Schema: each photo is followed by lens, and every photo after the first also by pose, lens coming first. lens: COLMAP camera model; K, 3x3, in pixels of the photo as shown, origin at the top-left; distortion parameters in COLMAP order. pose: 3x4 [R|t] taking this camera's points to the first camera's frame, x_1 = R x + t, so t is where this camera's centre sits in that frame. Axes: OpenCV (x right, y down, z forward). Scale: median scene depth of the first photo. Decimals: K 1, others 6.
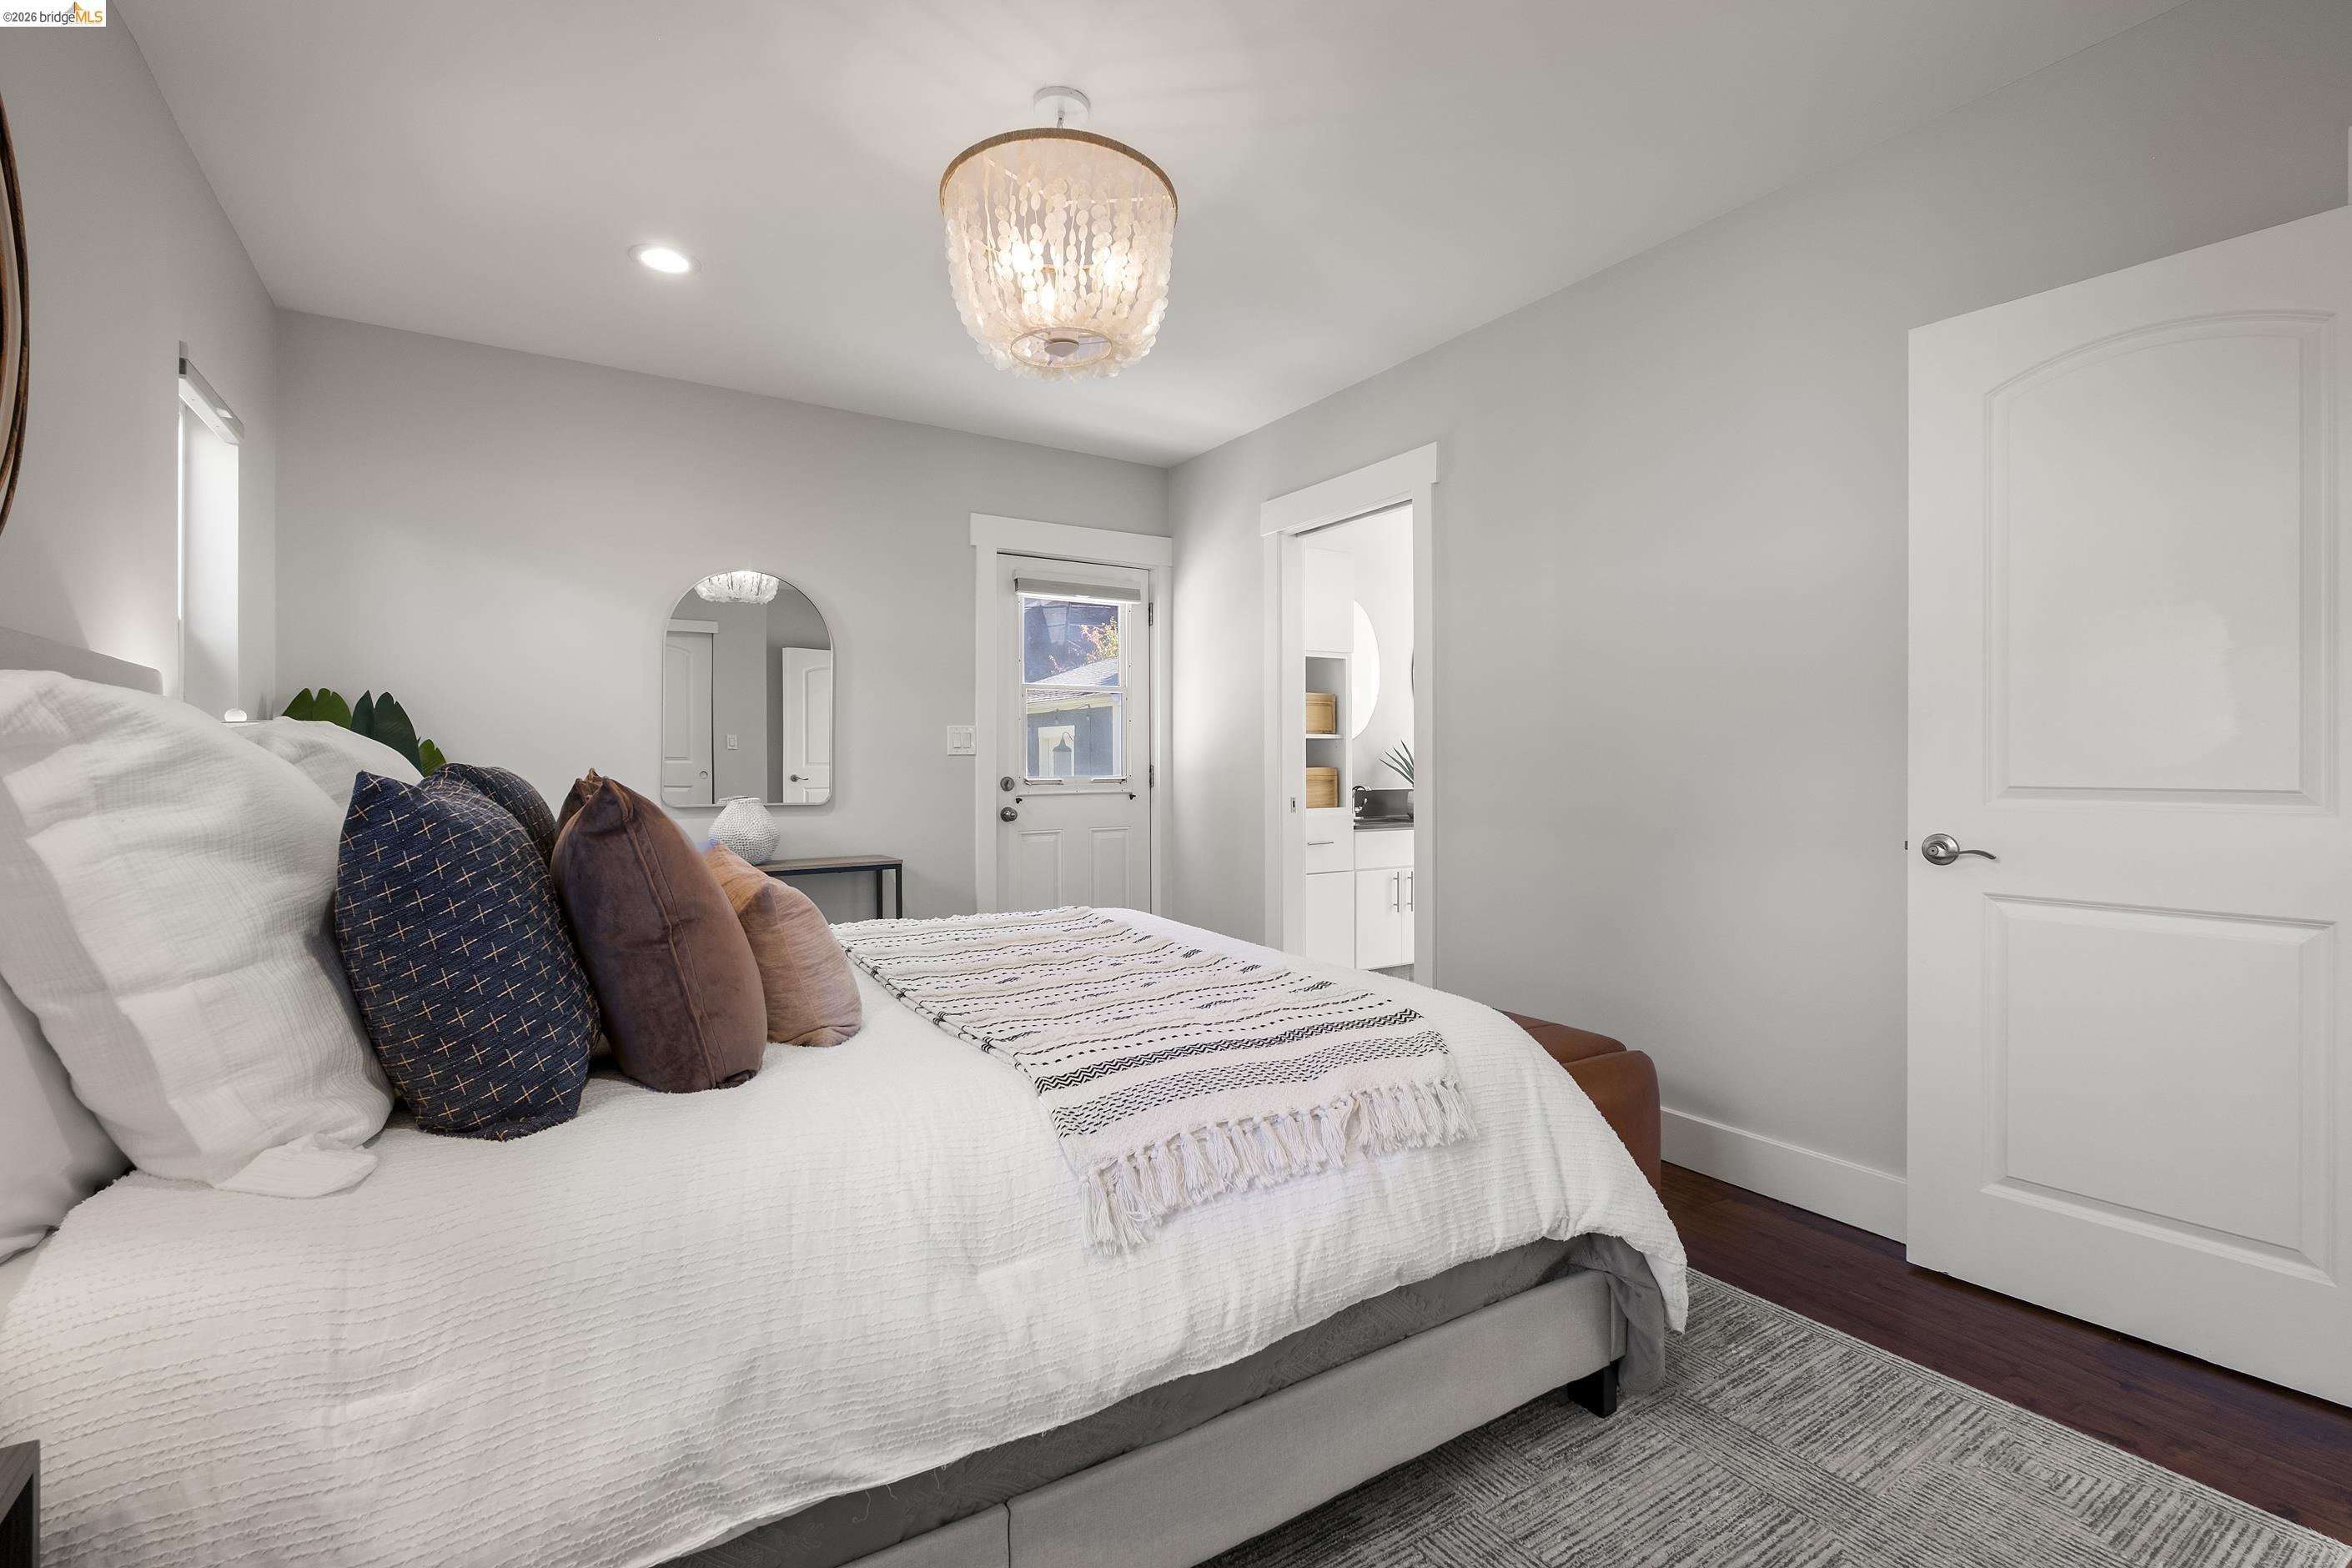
lens RADIAL K [[1039.9, 0, 1180.6], [0, 1039.9, 764.4], [0, 0, 1]] dist [0.000079, -0.000442]
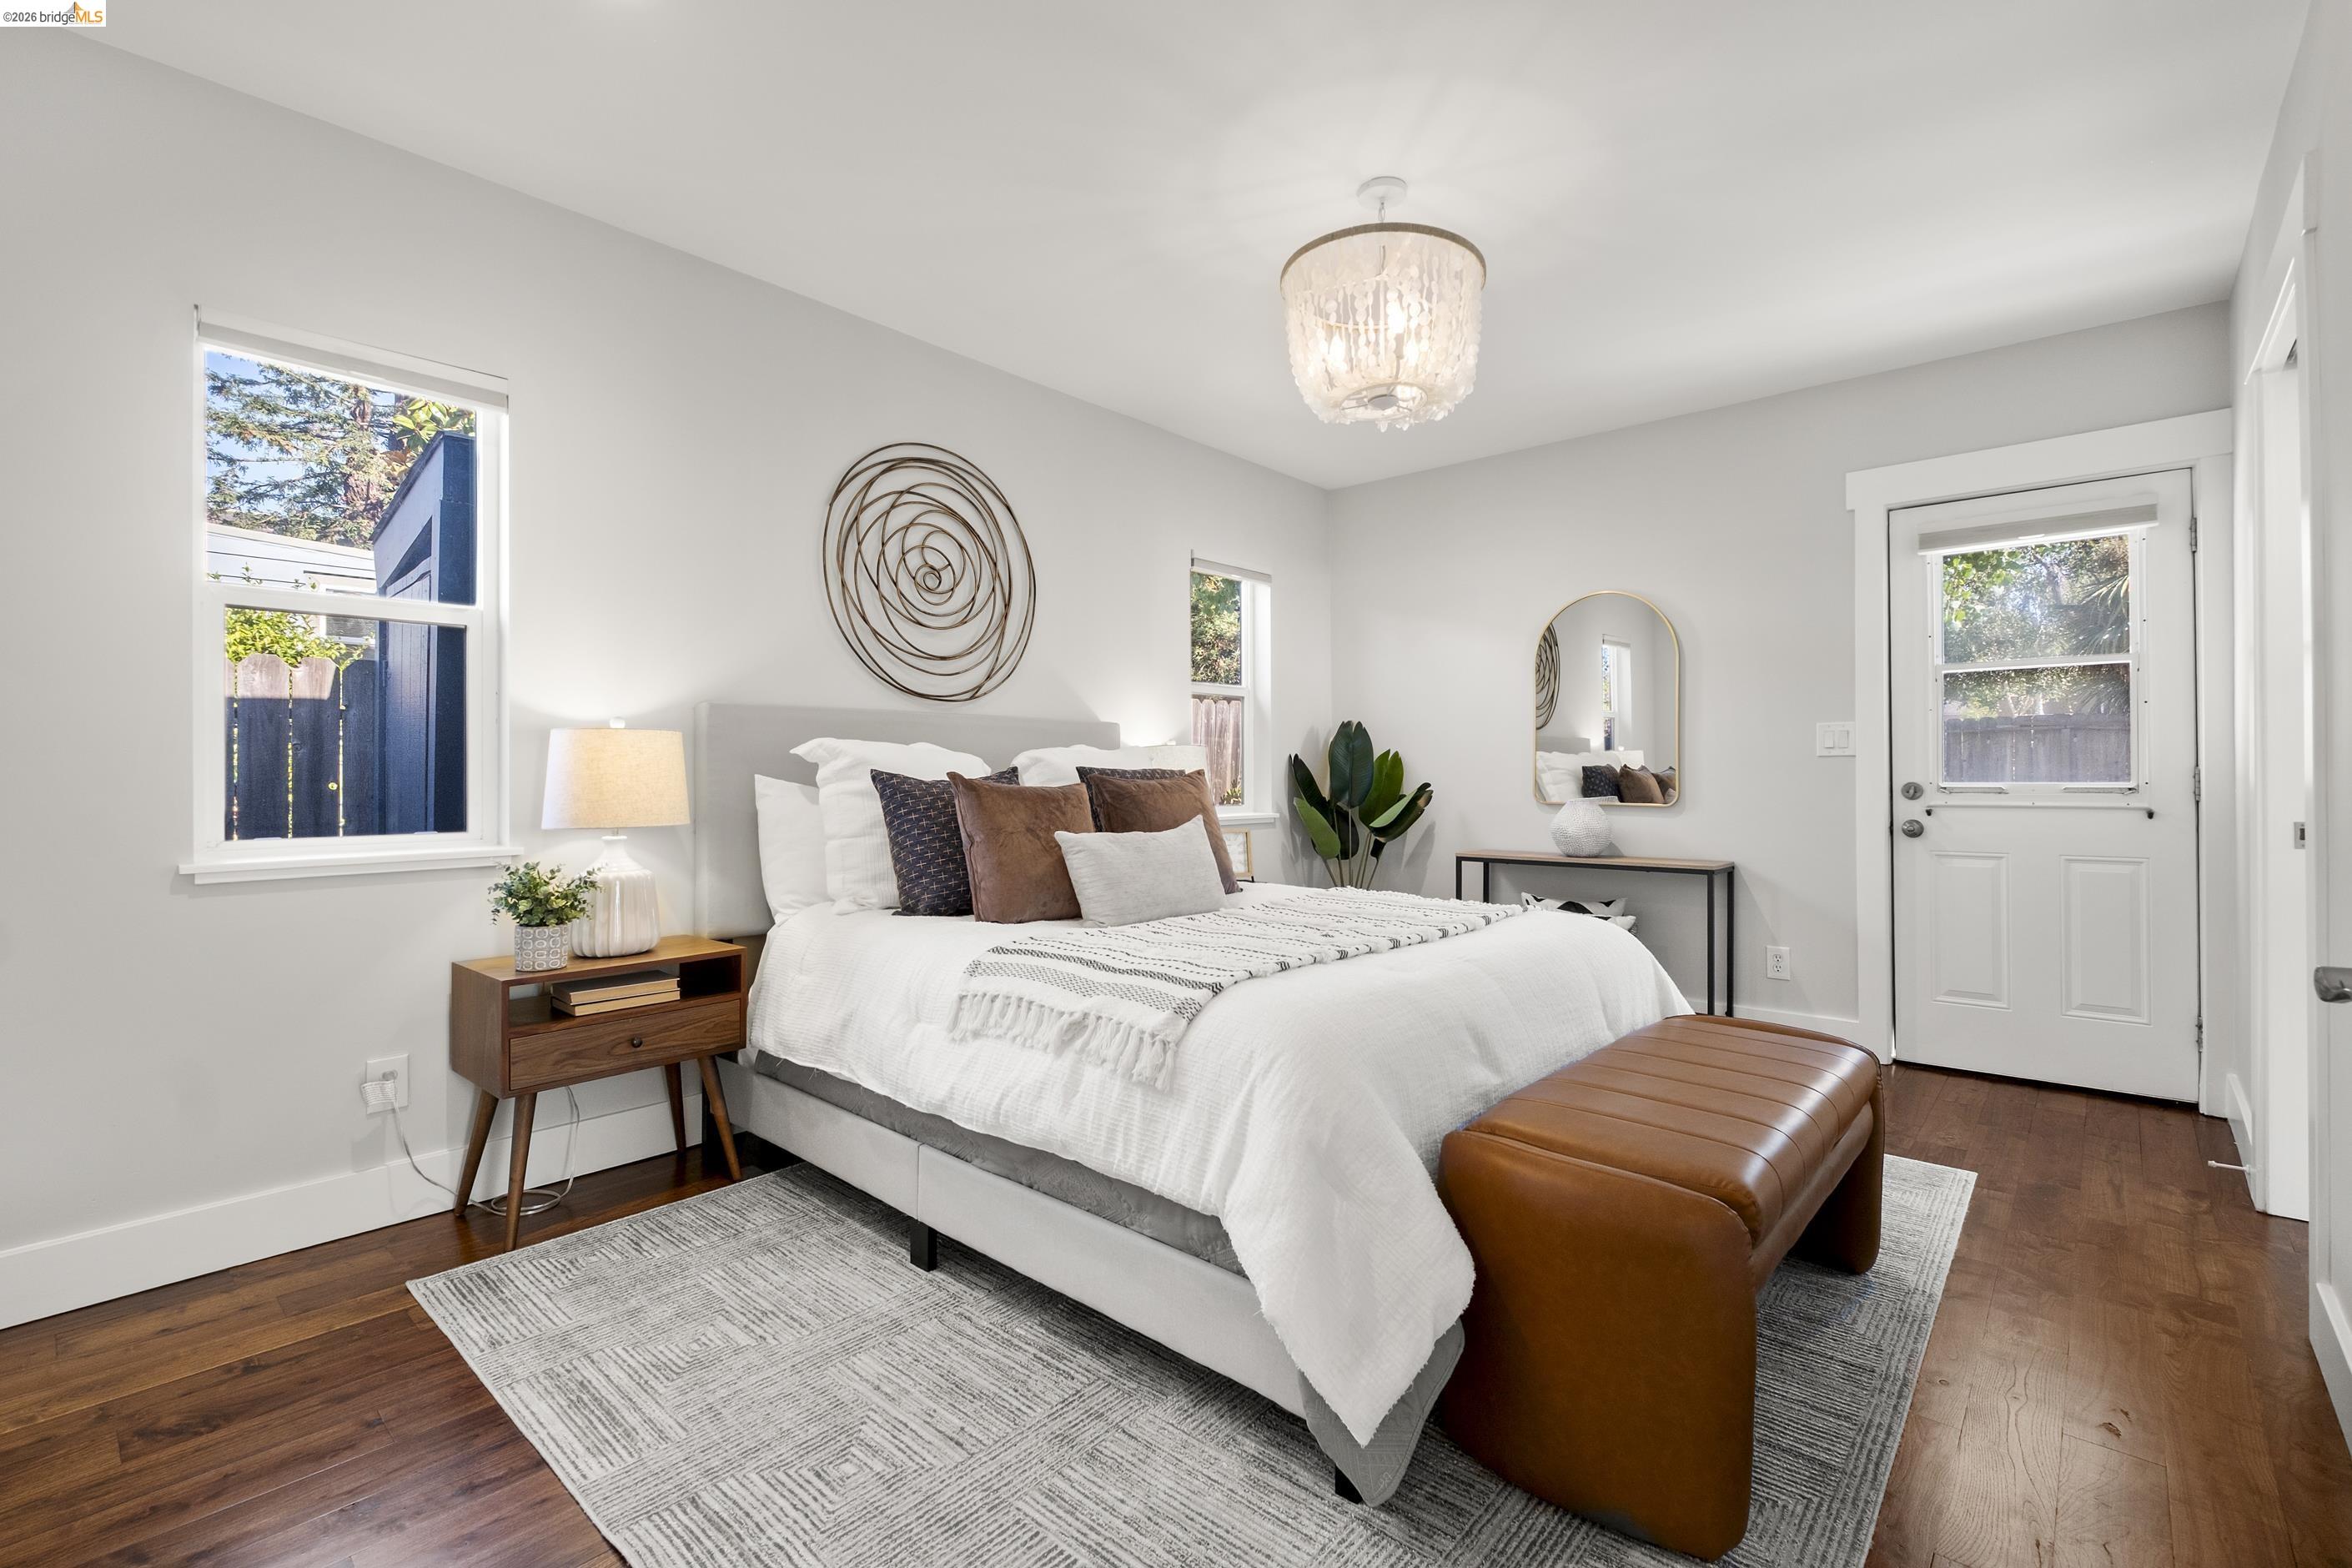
lens RADIAL K [[1039.9, 0, 1180.6], [0, 1039.9, 764.4], [0, 0, 1]] dist [0.000079, -0.000442]
pose [[0.265269, -0.003860, -0.964167, 0.471123], [0.000386, 0.999992, -0.003897, 0.001007], [0.964174, 0.000661, 0.265268, 0.240671]]
